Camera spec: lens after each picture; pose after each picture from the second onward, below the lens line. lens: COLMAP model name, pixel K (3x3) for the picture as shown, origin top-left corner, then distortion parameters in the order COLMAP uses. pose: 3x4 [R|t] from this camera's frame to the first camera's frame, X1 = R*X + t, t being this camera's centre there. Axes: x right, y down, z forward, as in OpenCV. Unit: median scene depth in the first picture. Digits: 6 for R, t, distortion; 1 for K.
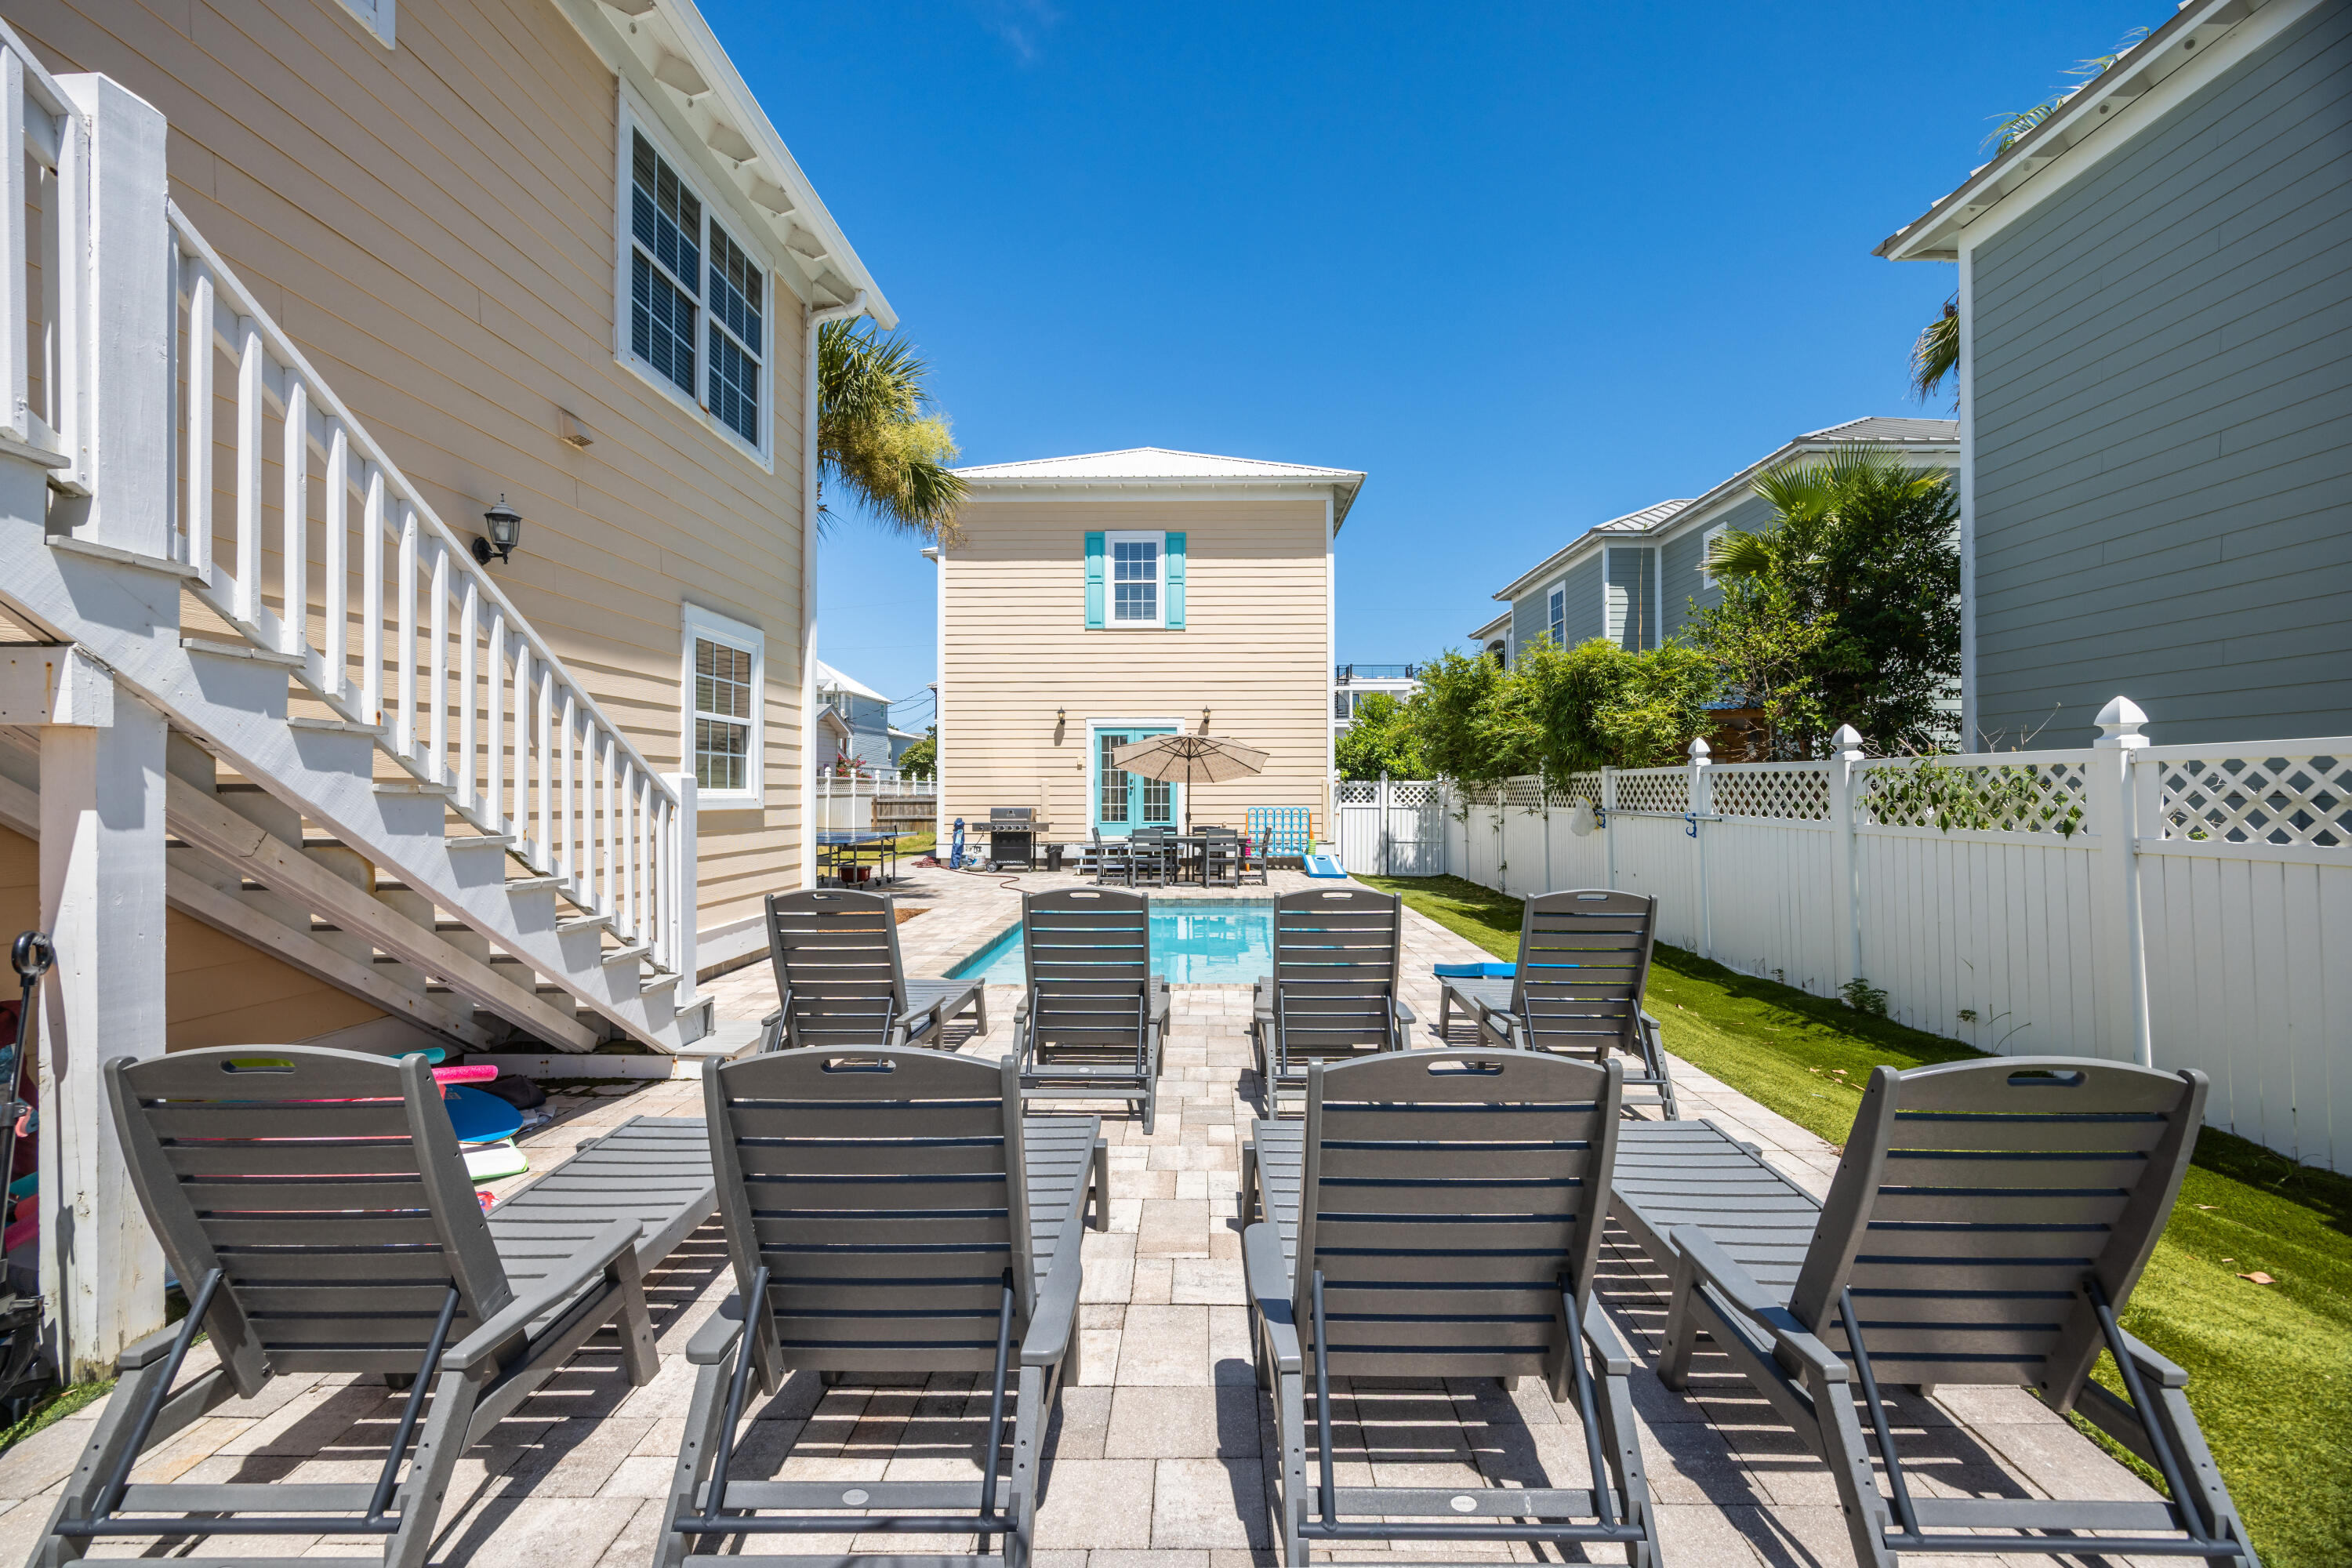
lens RADIAL K [[899.3, 0, 1201.5], [0, 899.3, 785.6], [0, 0, 1]] dist [-0.001298, -0.000061]
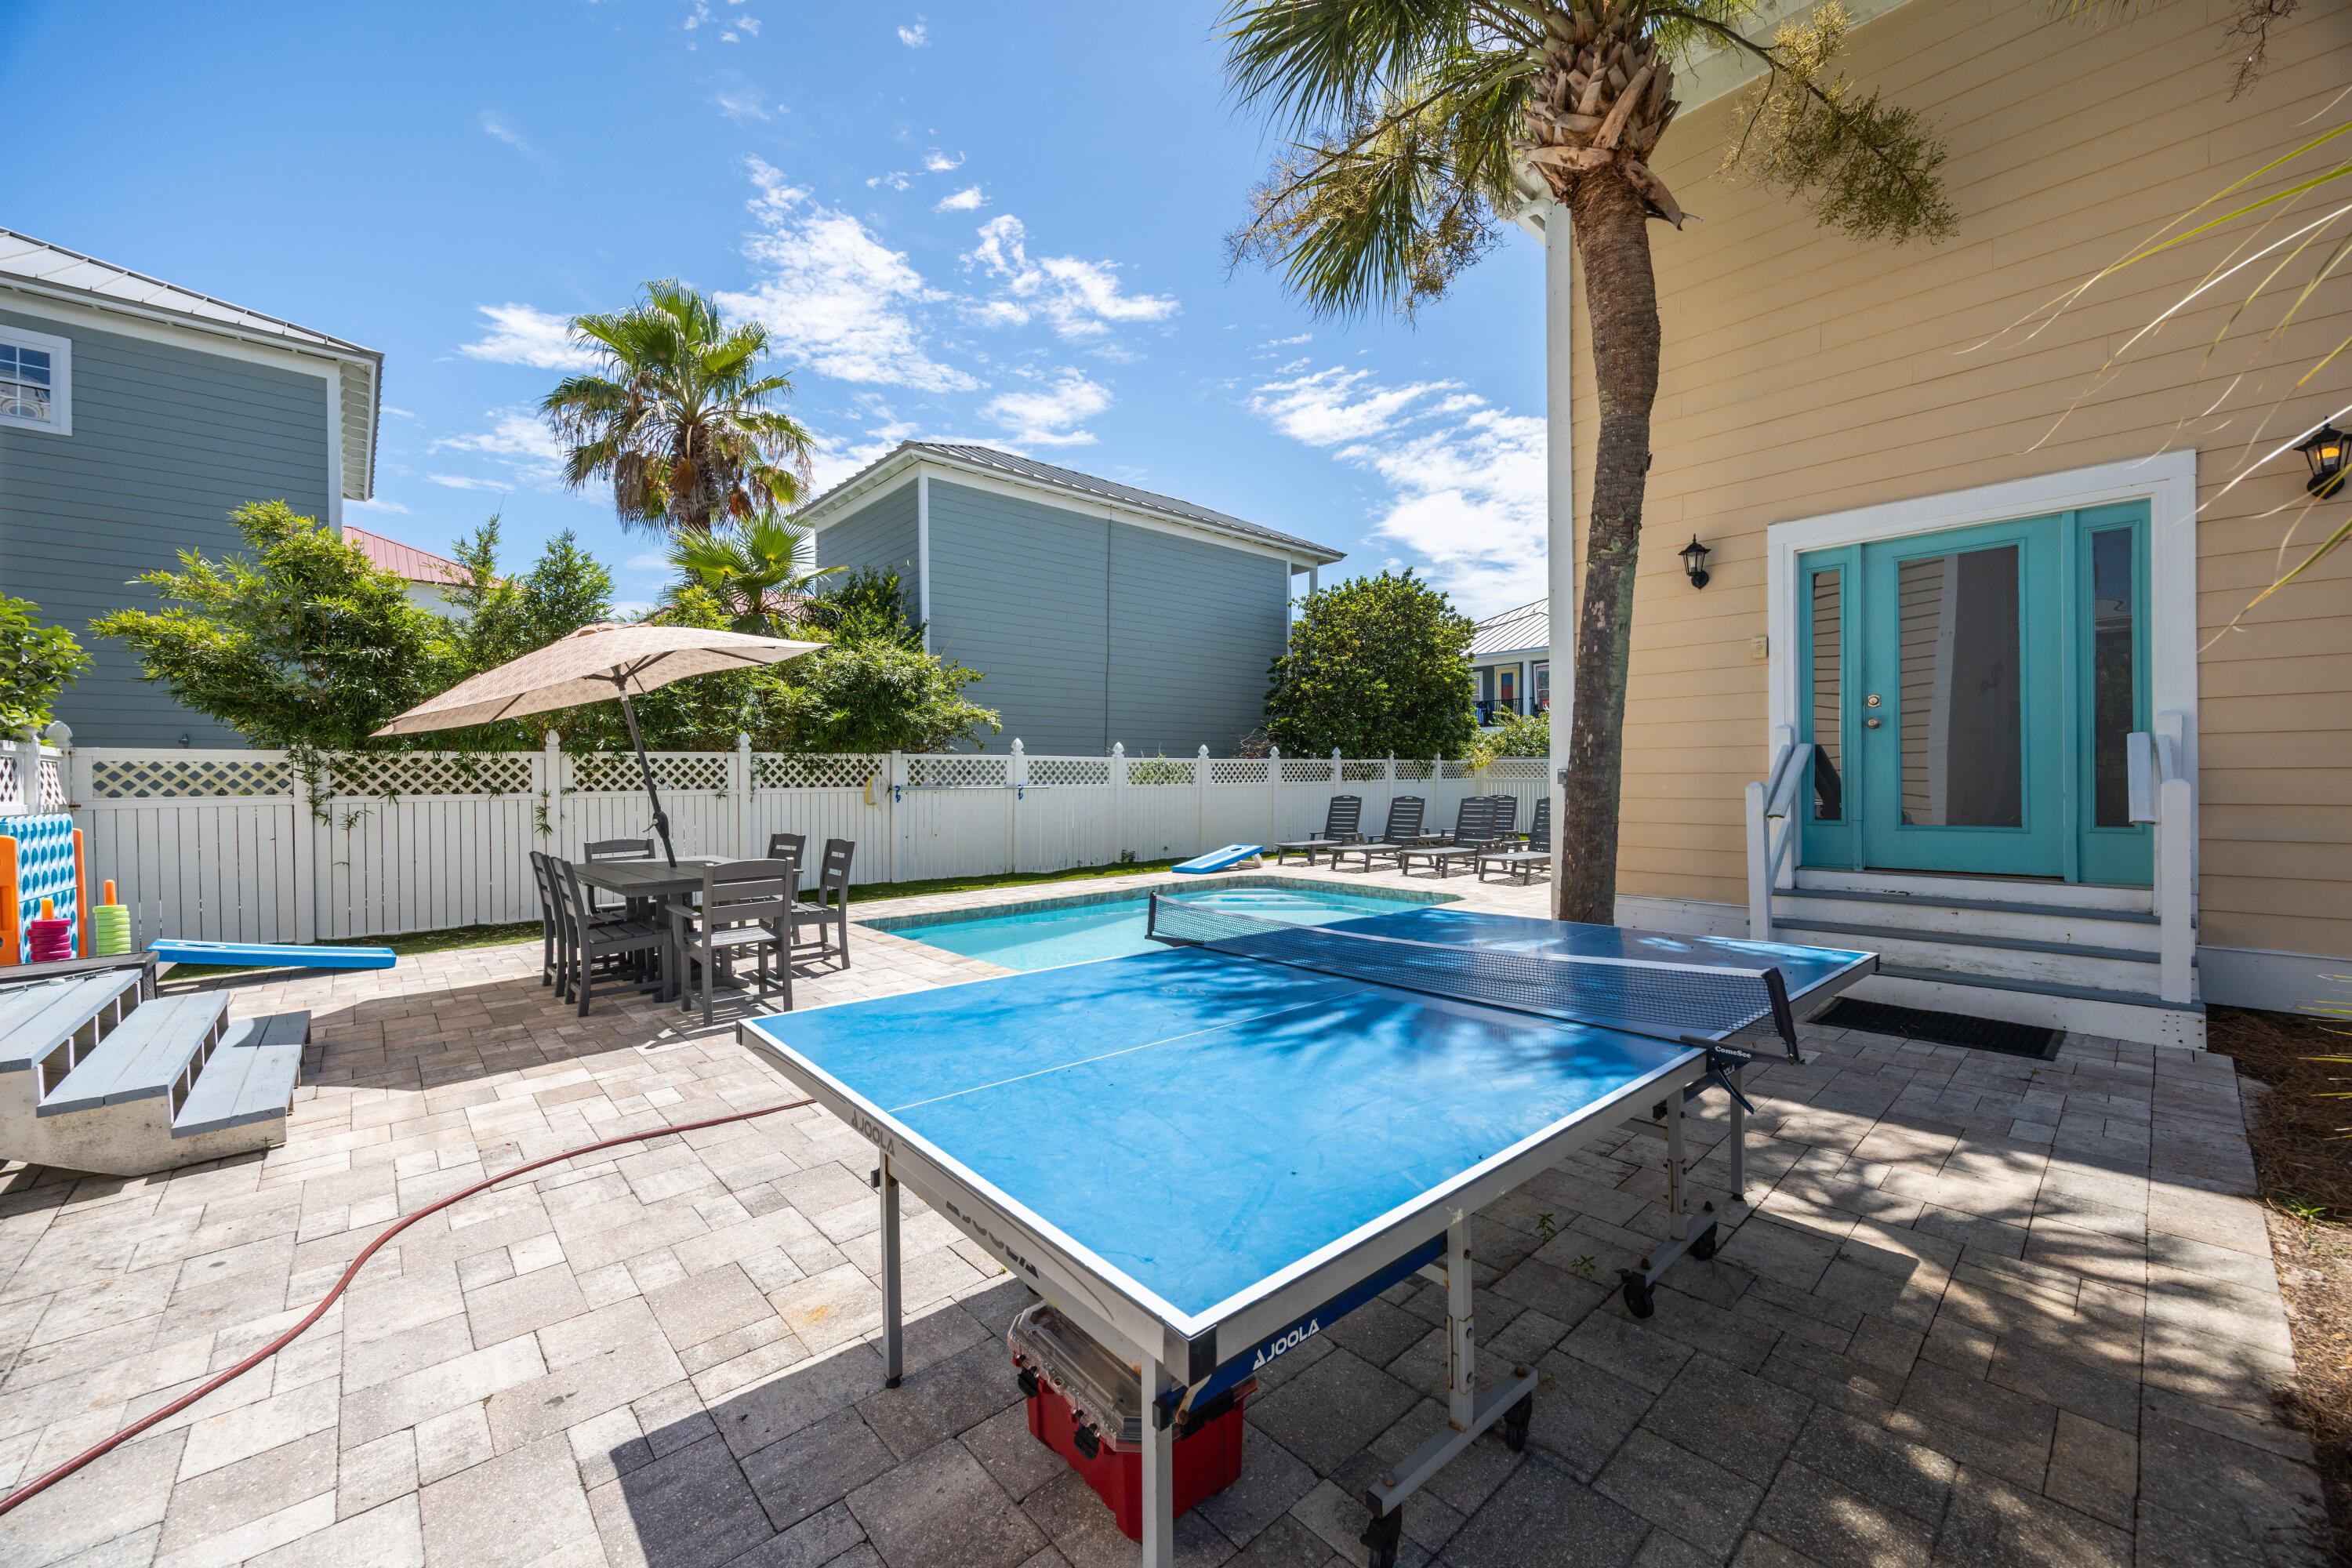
lens RADIAL K [[900.0, 0, 1176.0], [0, 900.0, 784.0], [0, 0, 1]] dist [-0.000992, 0.000106]
pose [[-0.678271, 0.001850, 0.734809, -0.411661], [0.004050, 0.999991, 0.001221, 0.014045], [-0.734801, 0.003804, -0.678273, 0.929796]]
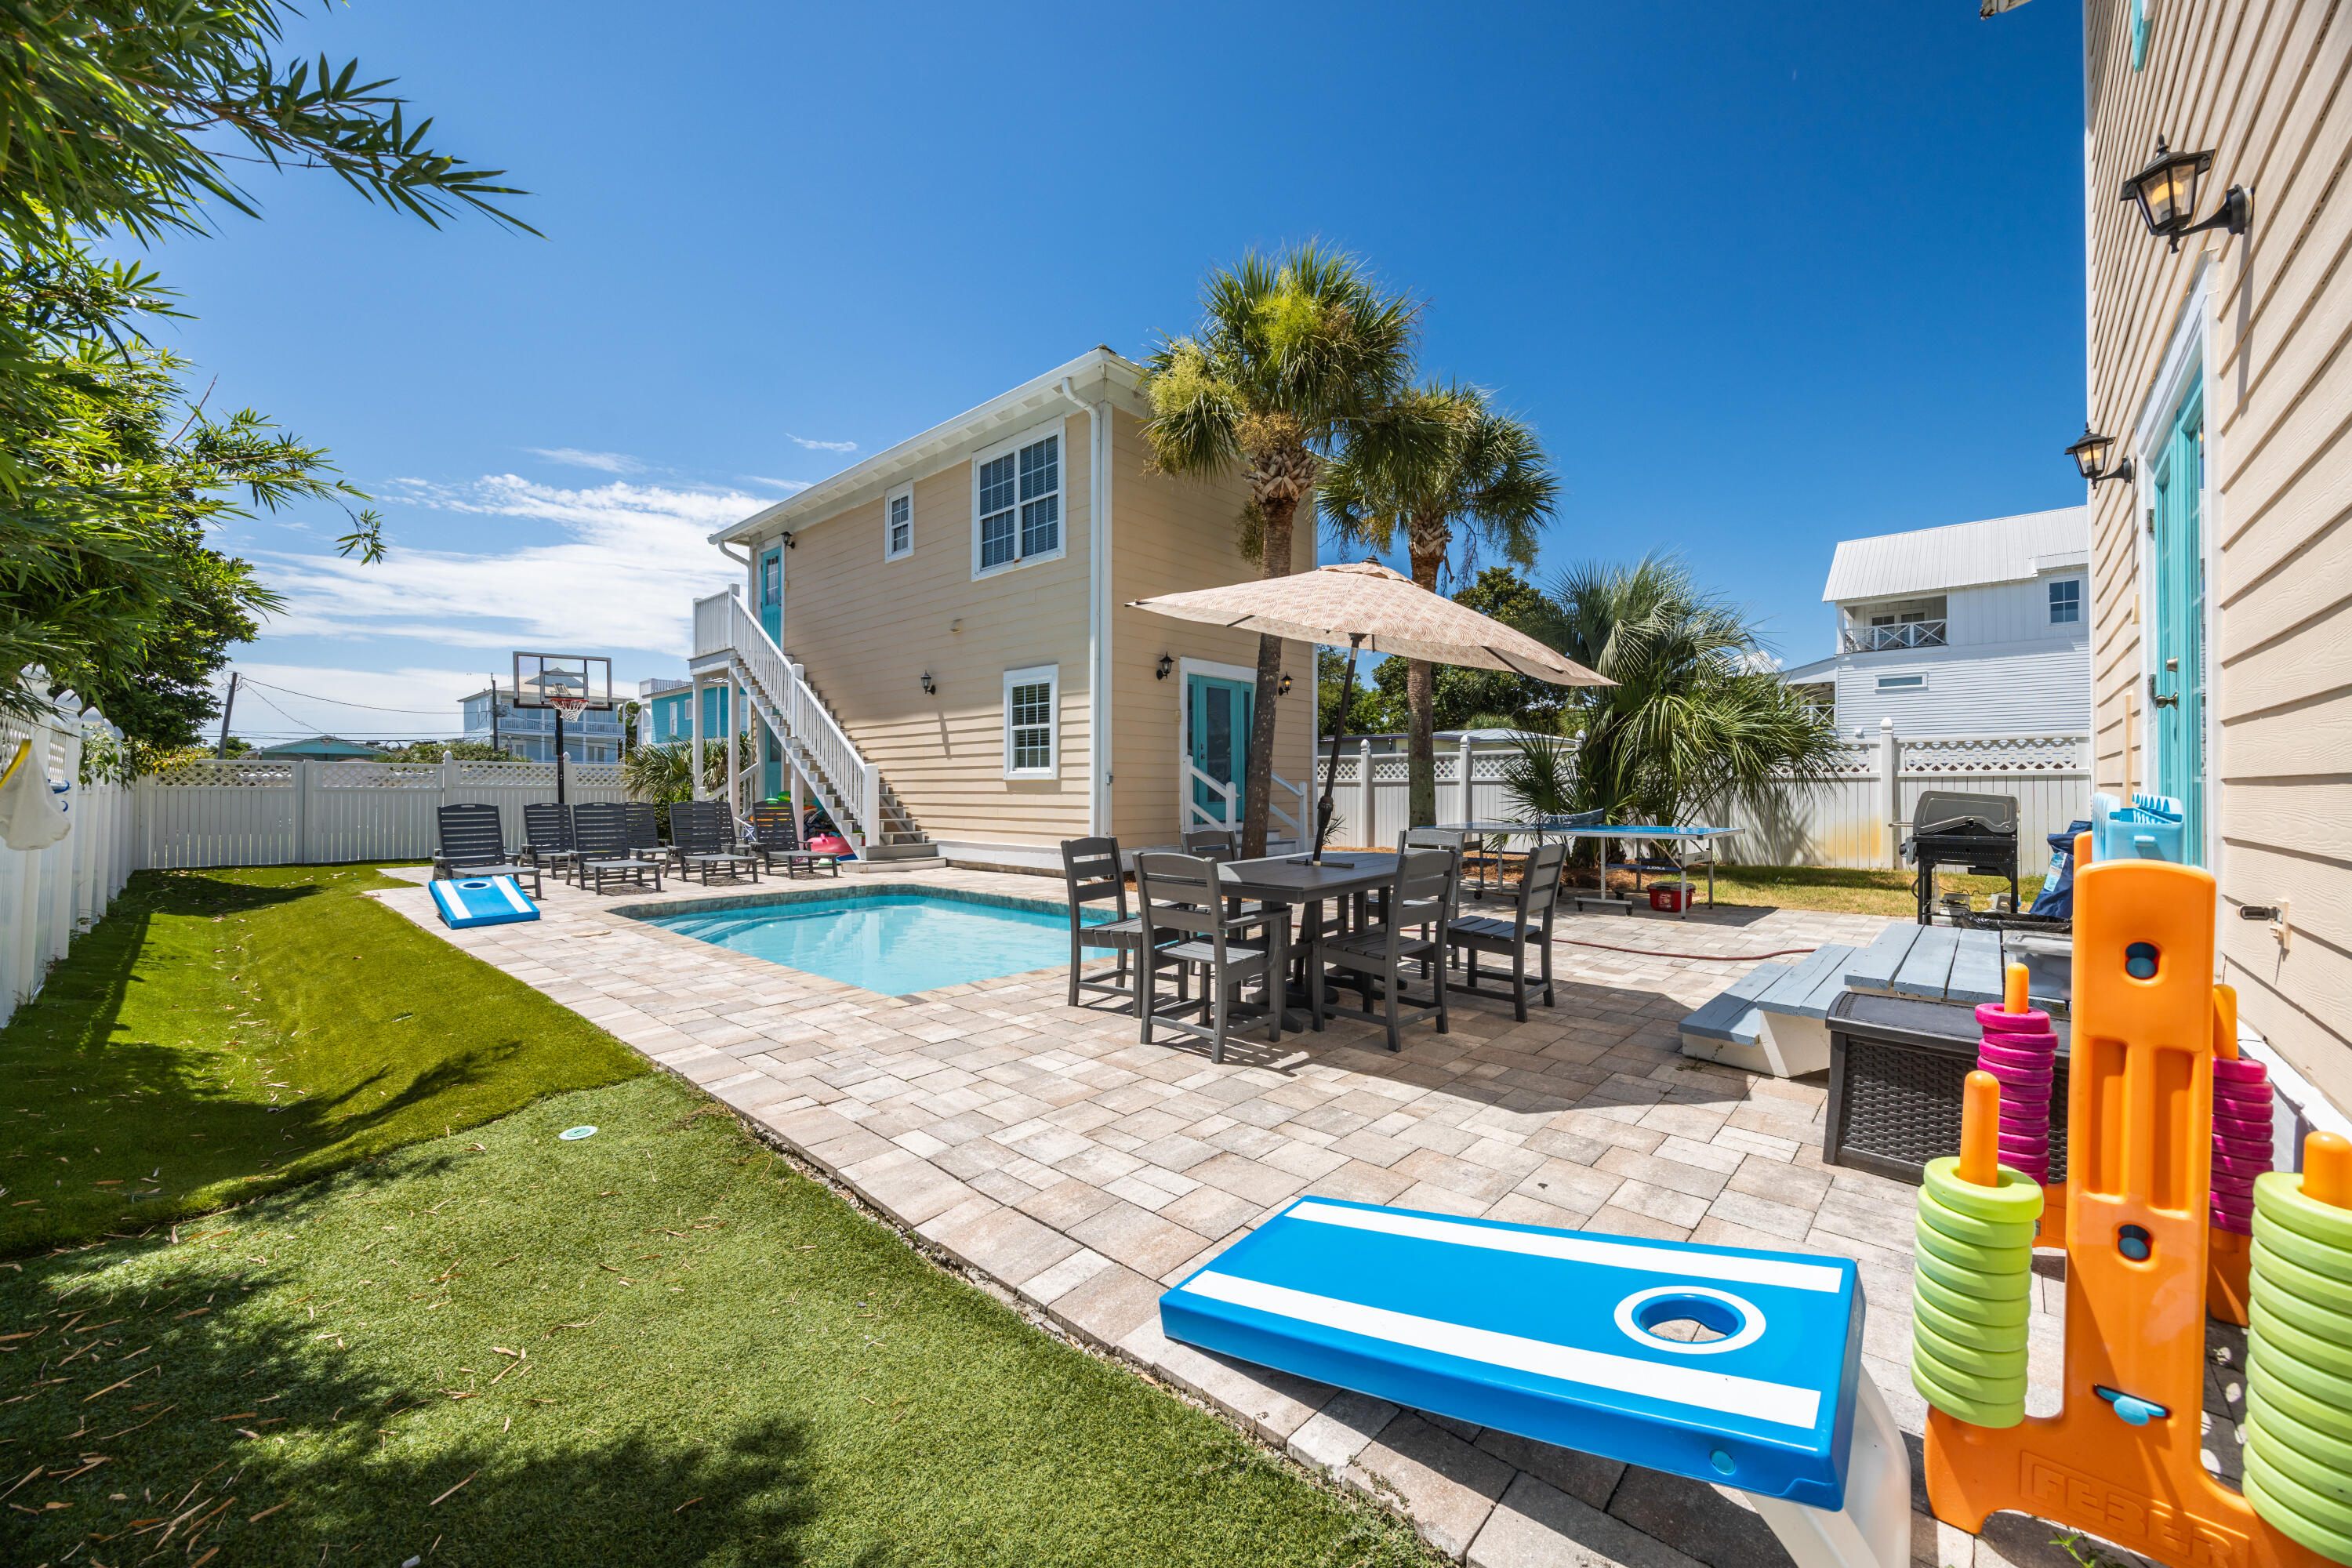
lens RADIAL K [[899.8, 0, 1181.4], [0, 899.8, 782.0], [0, 0, 1]] dist [-0.000407, -0.000037]
pose [[-0.665361, -0.003989, -0.746511, 0.239574], [0.007655, 0.999897, -0.012165, 0.023042], [0.746483, -0.013809, -0.665261, 0.997660]]
